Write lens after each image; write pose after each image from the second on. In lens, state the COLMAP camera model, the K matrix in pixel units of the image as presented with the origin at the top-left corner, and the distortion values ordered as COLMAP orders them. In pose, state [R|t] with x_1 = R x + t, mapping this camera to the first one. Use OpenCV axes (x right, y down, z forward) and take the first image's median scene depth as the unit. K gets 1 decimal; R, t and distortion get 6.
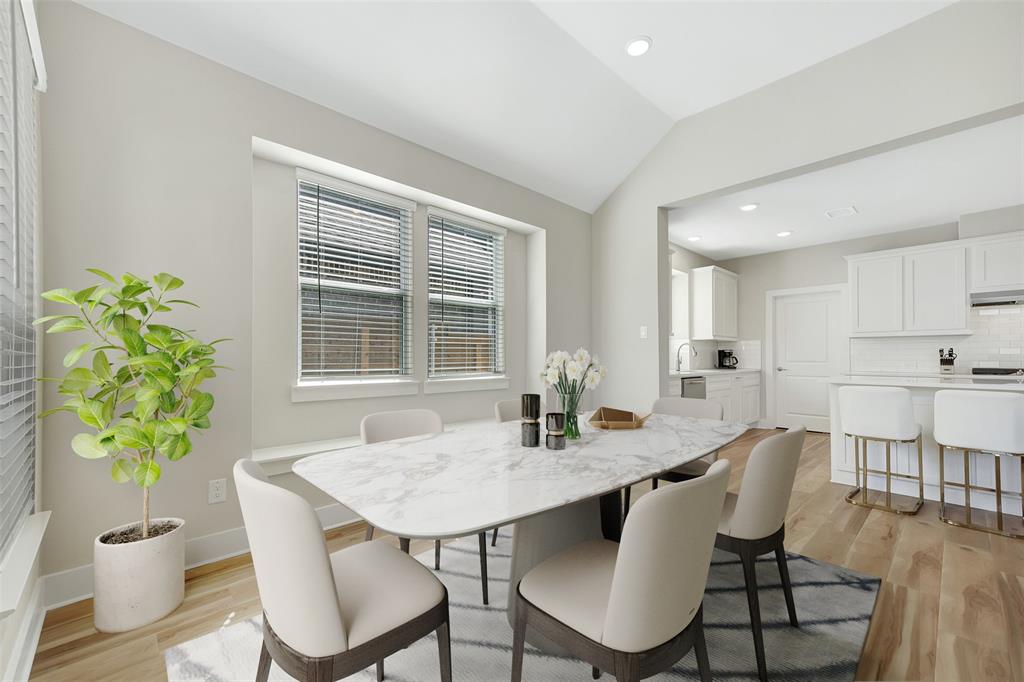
lens RADIAL K [[417.8, 0, 509.9], [0, 417.8, 353.6], [0, 0, 1]] dist [0.021303, 0.000113]
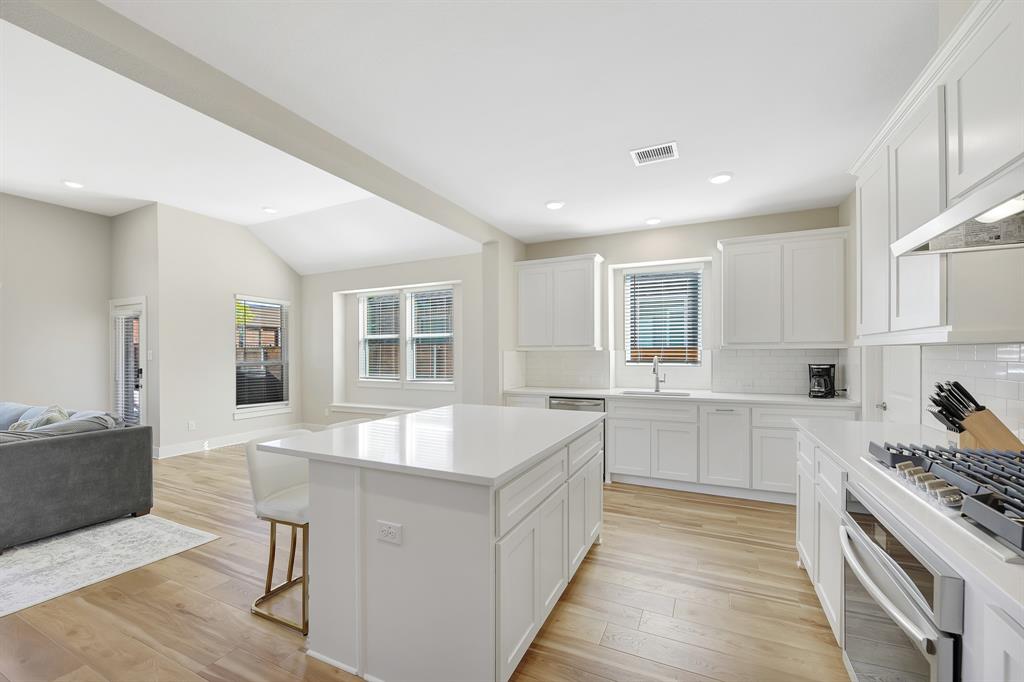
lens RADIAL K [[414.5, 0, 514.2], [0, 414.5, 357.8], [0, 0, 1]] dist [-0.012131, 0.000060]
pose [[0.358680, 0.005340, -0.933445, 1.204669], [0.014109, 0.999838, 0.011141, -0.040045], [0.933354, -0.017166, 0.358546, 0.556123]]
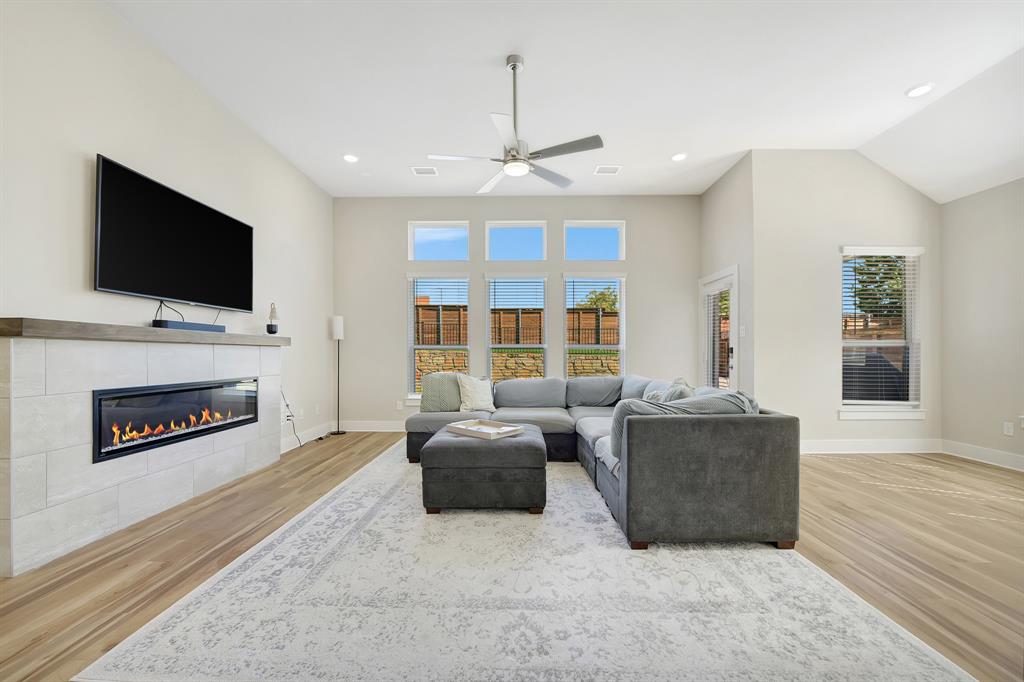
lens RADIAL K [[408.9, 0, 514.4], [0, 408.9, 352.3], [0, 0, 1]] dist [-0.009993, -0.000115]
pose [[-0.693116, -0.000311, -0.720826, 0.882982], [0.007853, 0.999937, -0.007982, 0.003138], [0.720783, -0.011193, -0.693070, 0.316441]]
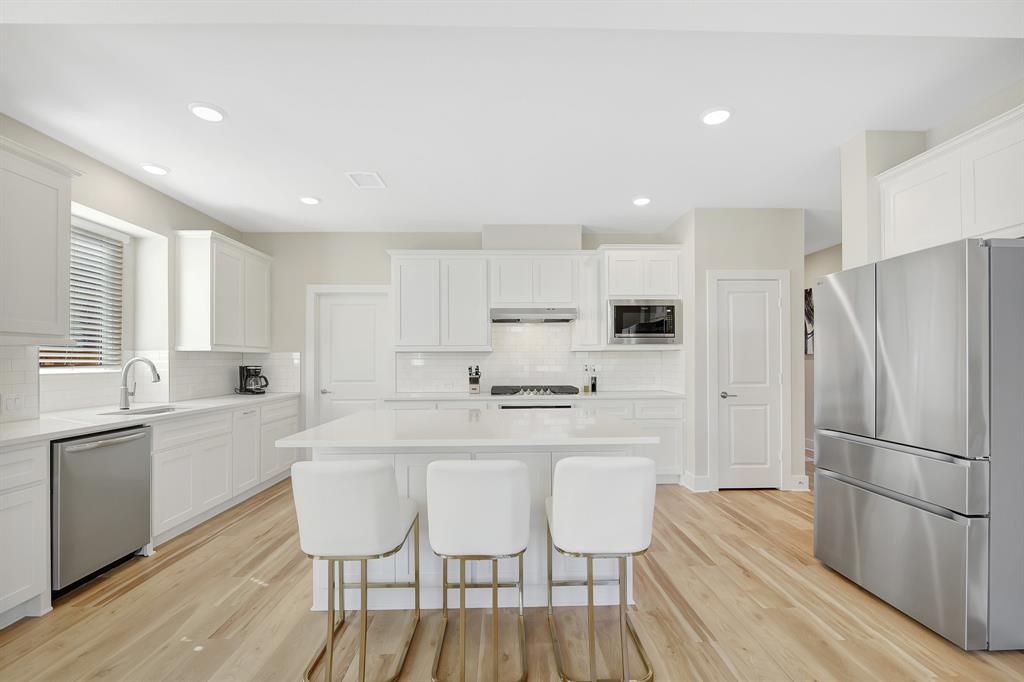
lens RADIAL K [[438.2, 0, 515.2], [0, 438.2, 358.7], [0, 0, 1]] dist [-0.011758, 0.000209]
pose [[0.668411, -0.000516, 0.743792, 0.377451], [-0.002028, 0.999995, 0.002516, -0.030800], [-0.743790, -0.003190, 0.668406, 0.300628]]
